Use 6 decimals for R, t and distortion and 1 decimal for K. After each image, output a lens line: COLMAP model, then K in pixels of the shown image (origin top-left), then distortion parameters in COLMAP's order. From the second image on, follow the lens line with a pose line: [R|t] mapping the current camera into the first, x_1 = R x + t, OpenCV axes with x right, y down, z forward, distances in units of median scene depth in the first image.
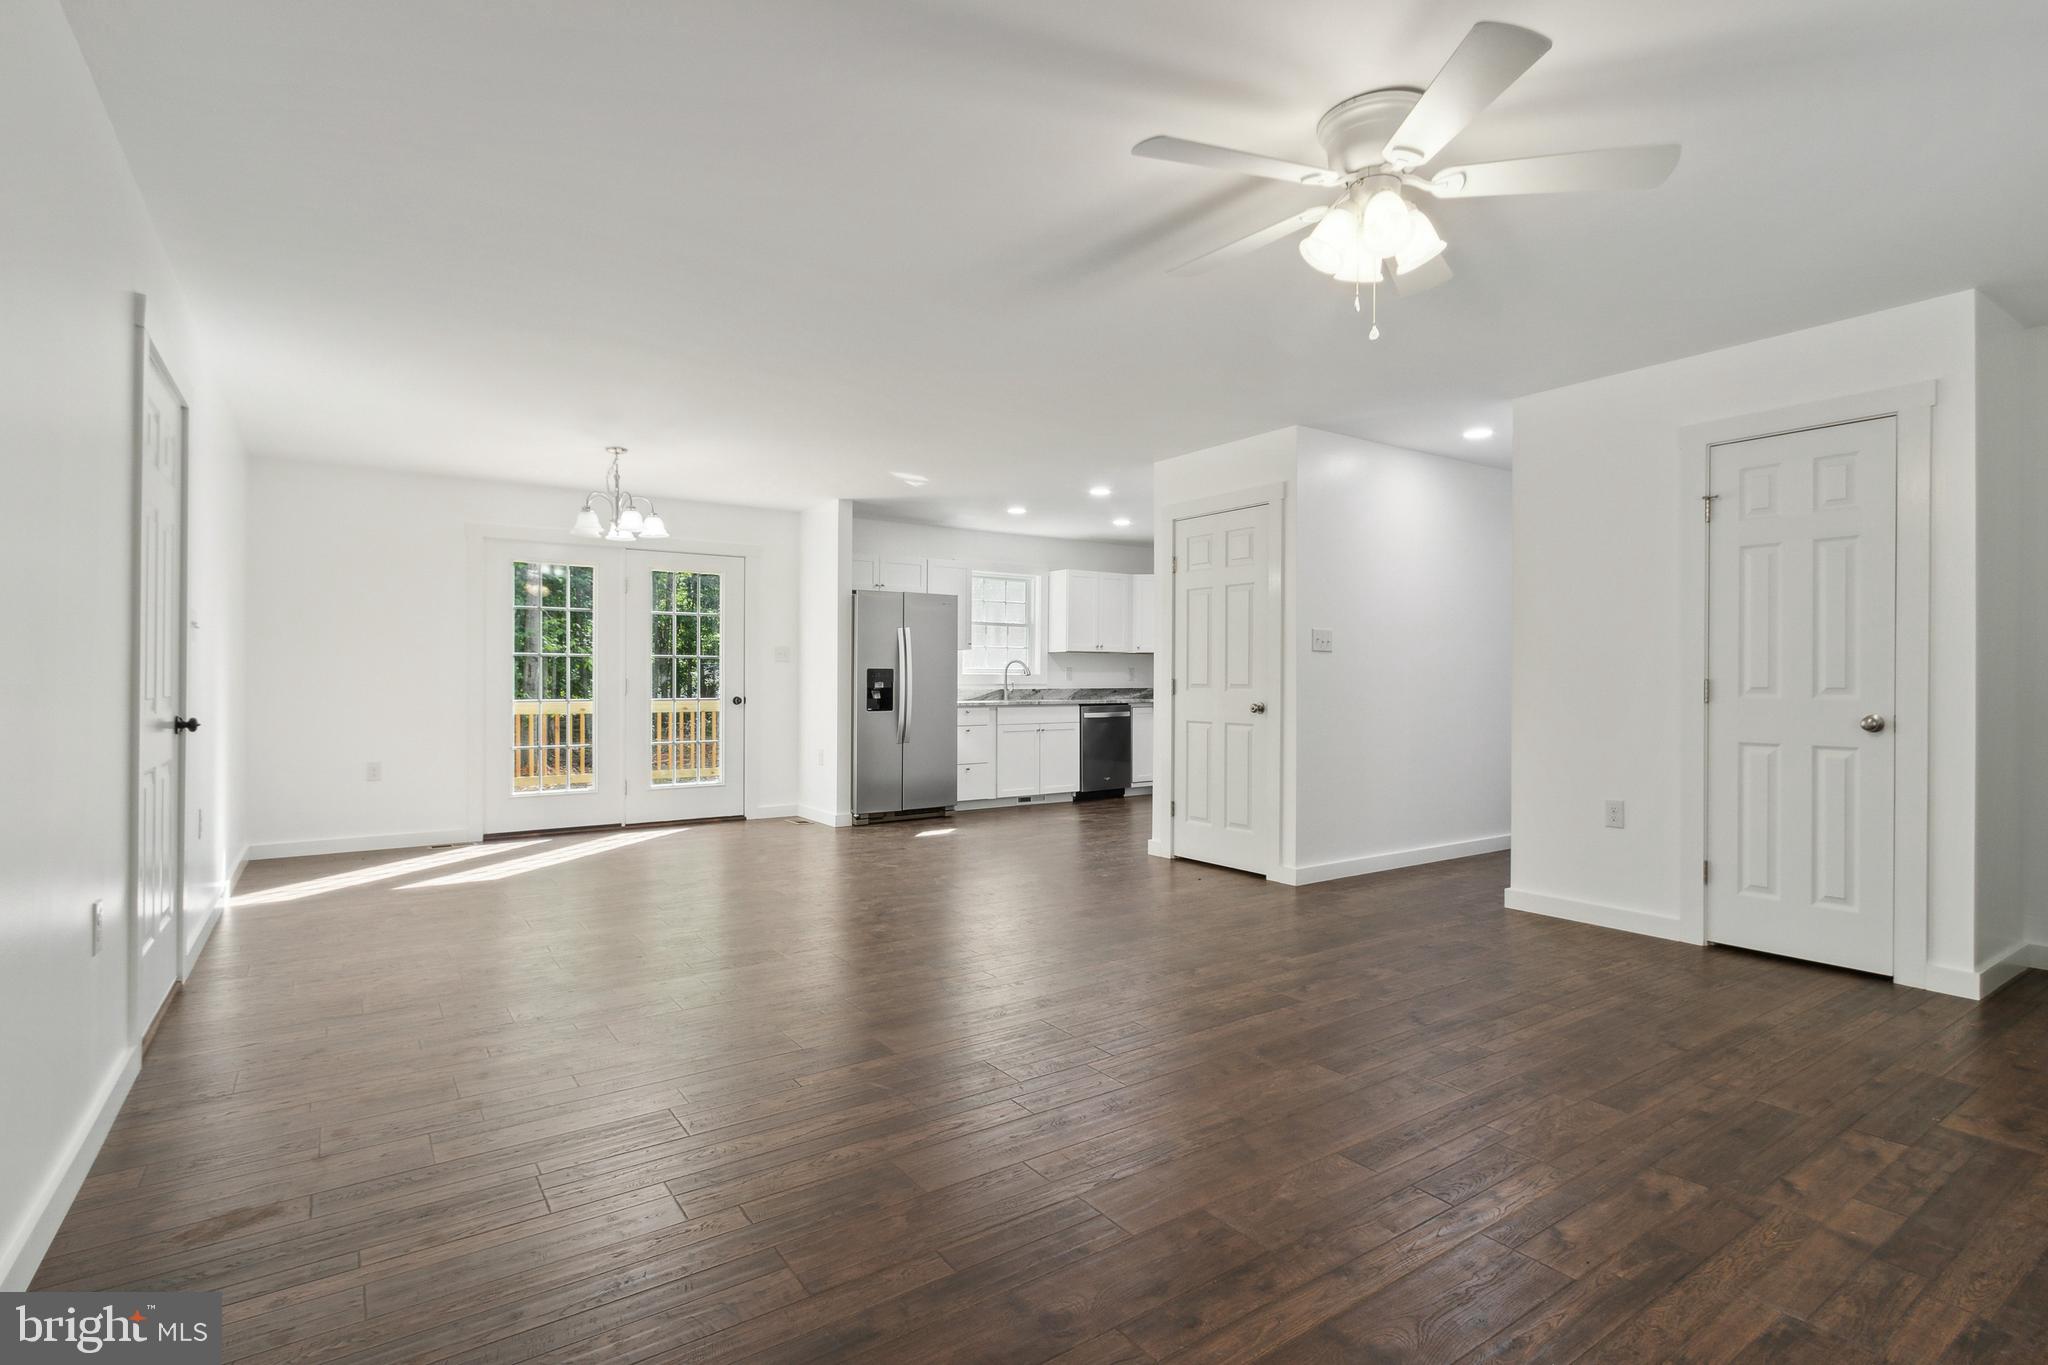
lens RADIAL K [[979.2, 0, 967.0], [0, 979.2, 678.7], [0, 0, 1]] dist [0.003938, 0.000602]
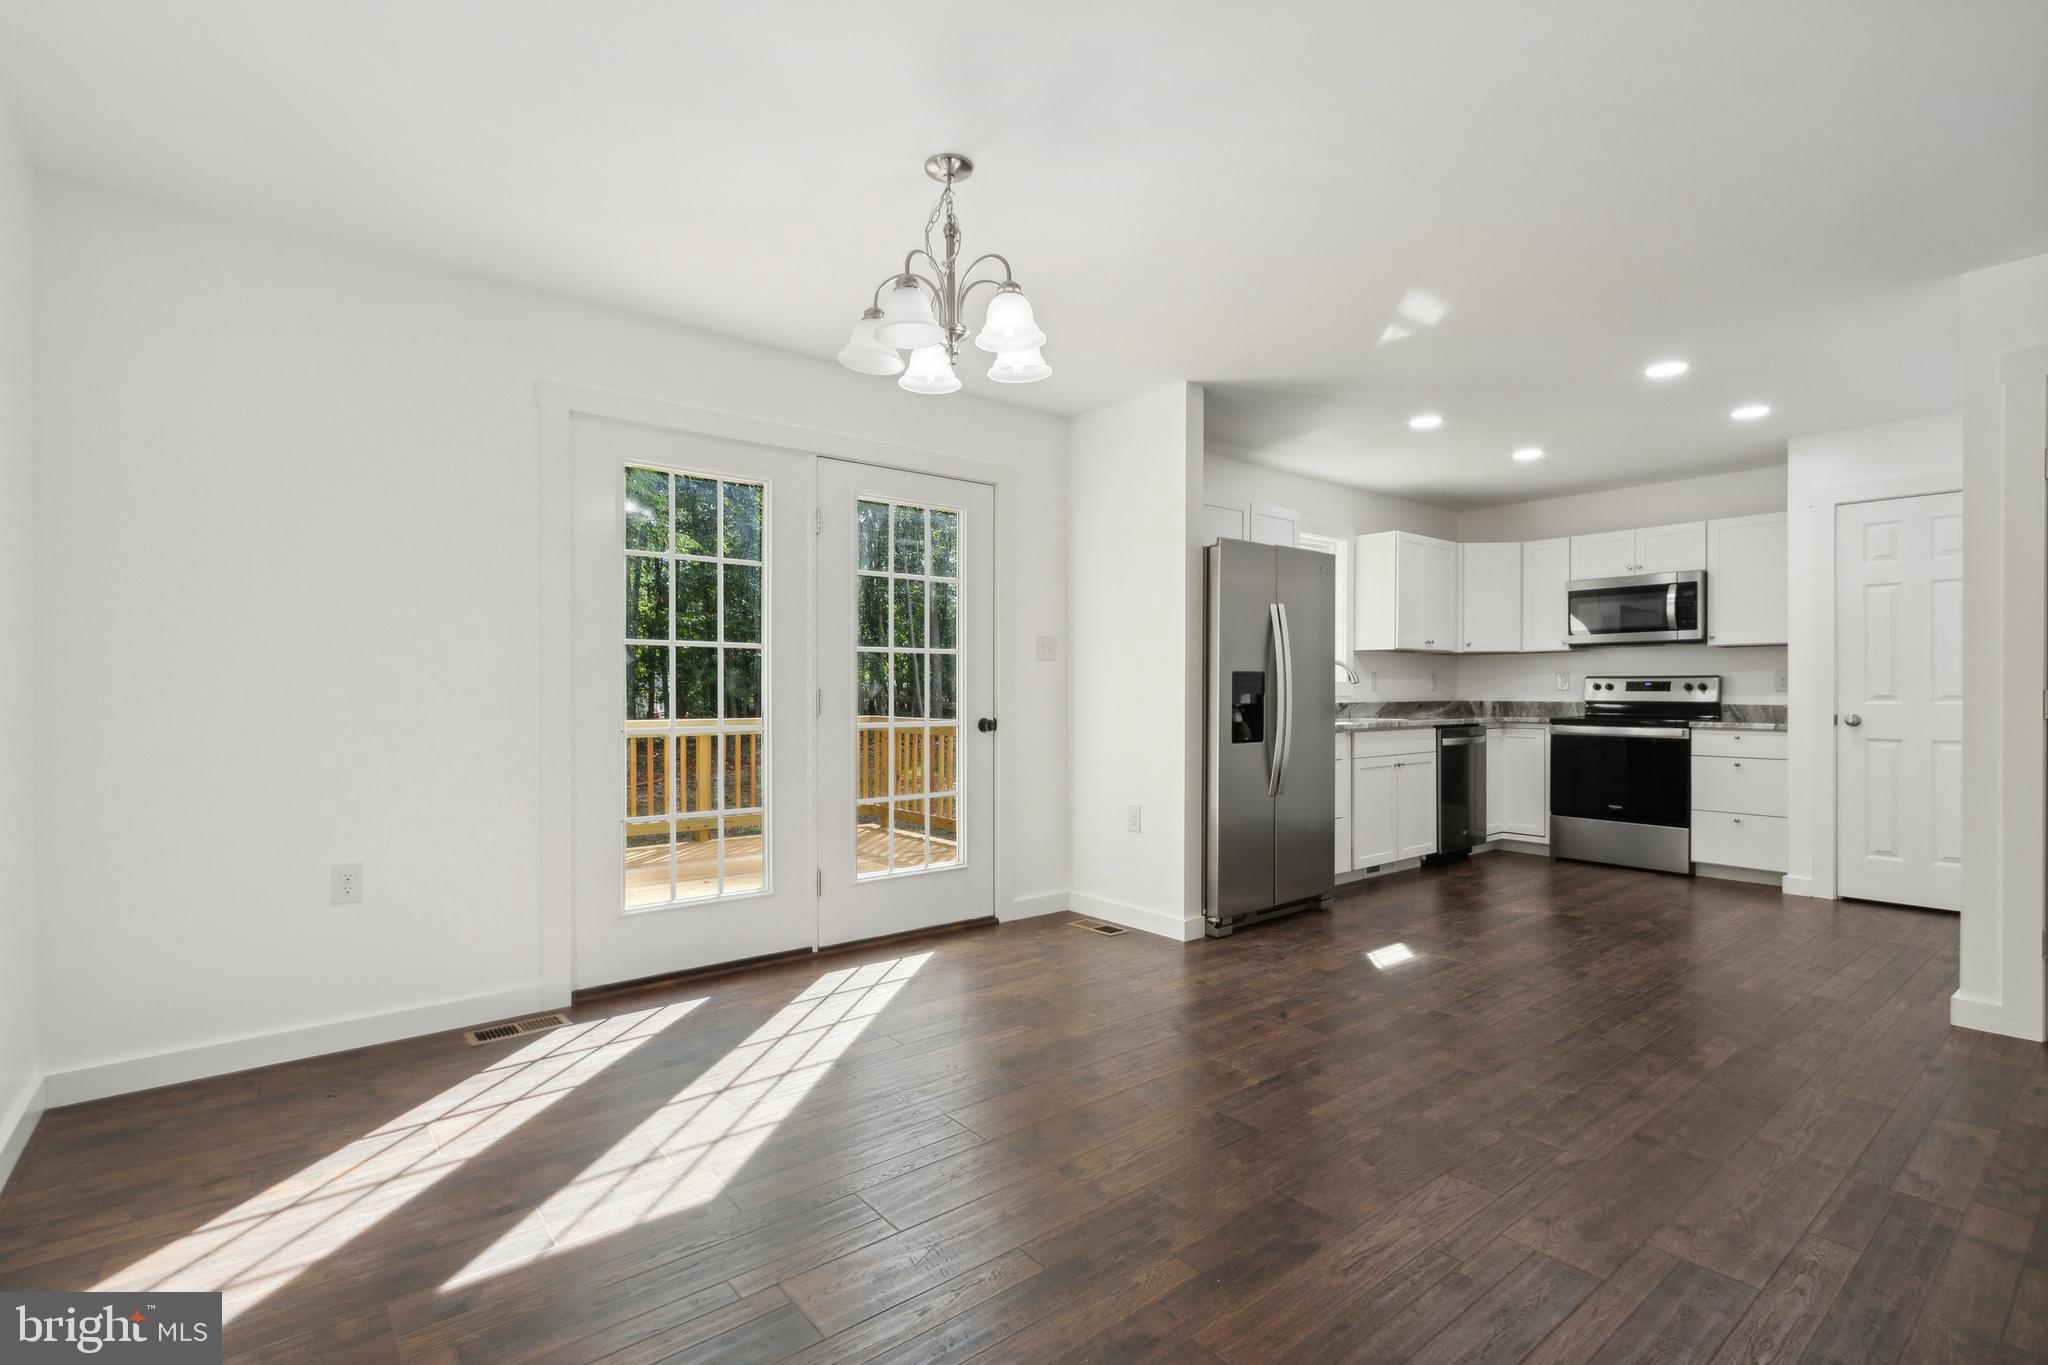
lens RADIAL K [[927.3, 0, 1007.5], [0, 927.3, 690.2], [0, 0, 1]] dist [-0.002506, -0.003044]
pose [[0.993838, 0.000942, 0.110838, -0.282805], [-0.001315, 0.999994, 0.003298, -0.000429], [-0.110834, -0.003424, 0.993833, 0.436155]]
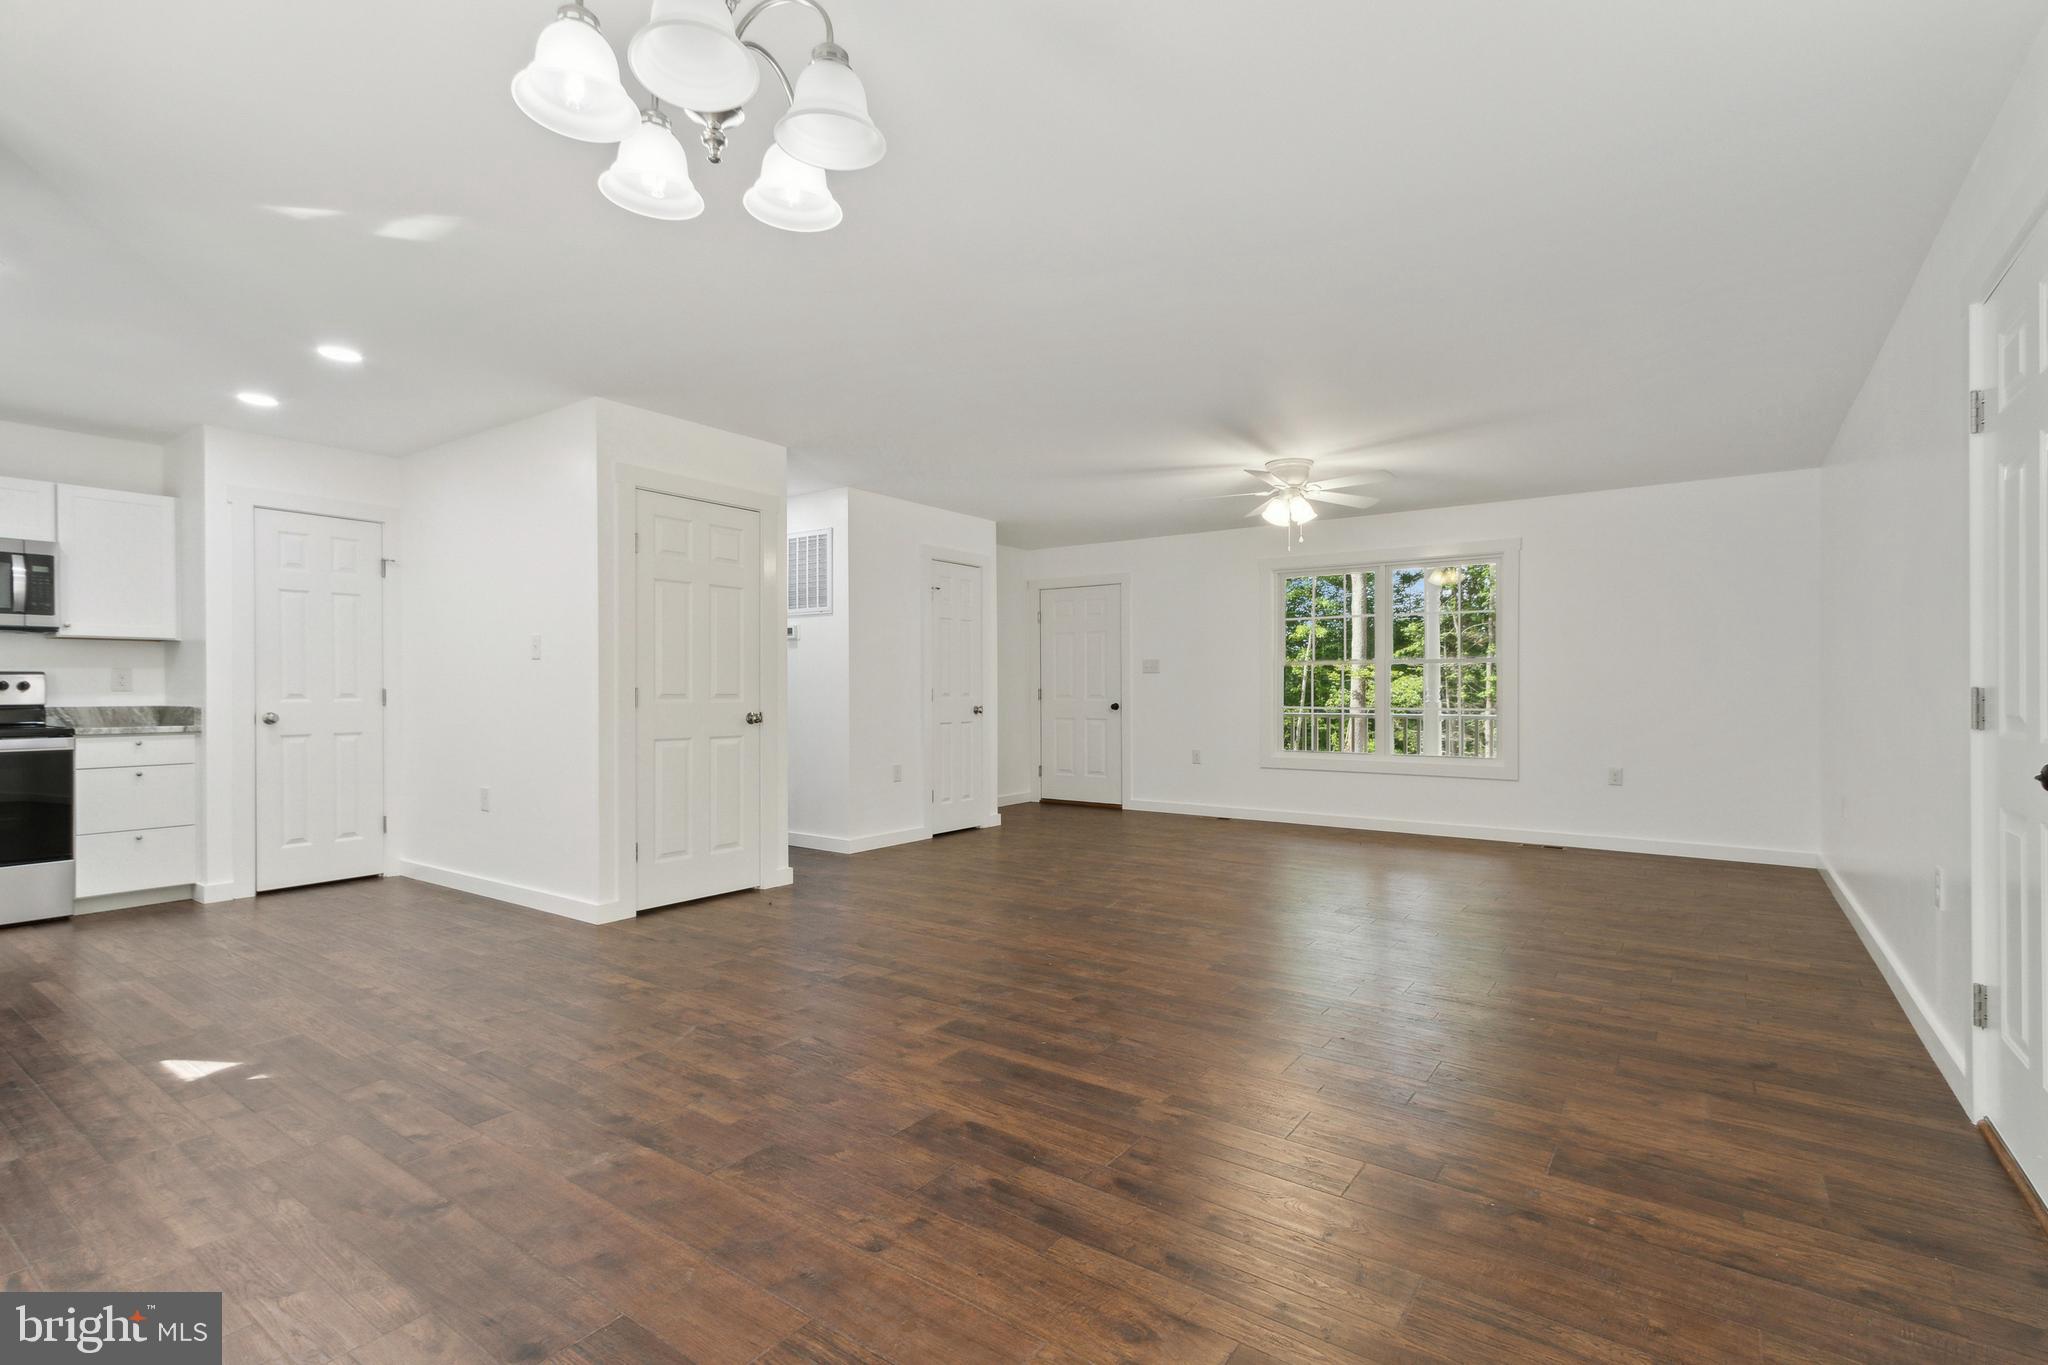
lens RADIAL K [[979.2, 0, 1018.8], [0, 979.2, 684.1], [0, 0, 1]] dist [0.003938, 0.000602]
pose [[-0.383393, 0.004697, 0.923574, -0.472443], [0.000394, 0.999988, -0.004923, 0.000708], [-0.923585, -0.001524, -0.383390, 0.757187]]
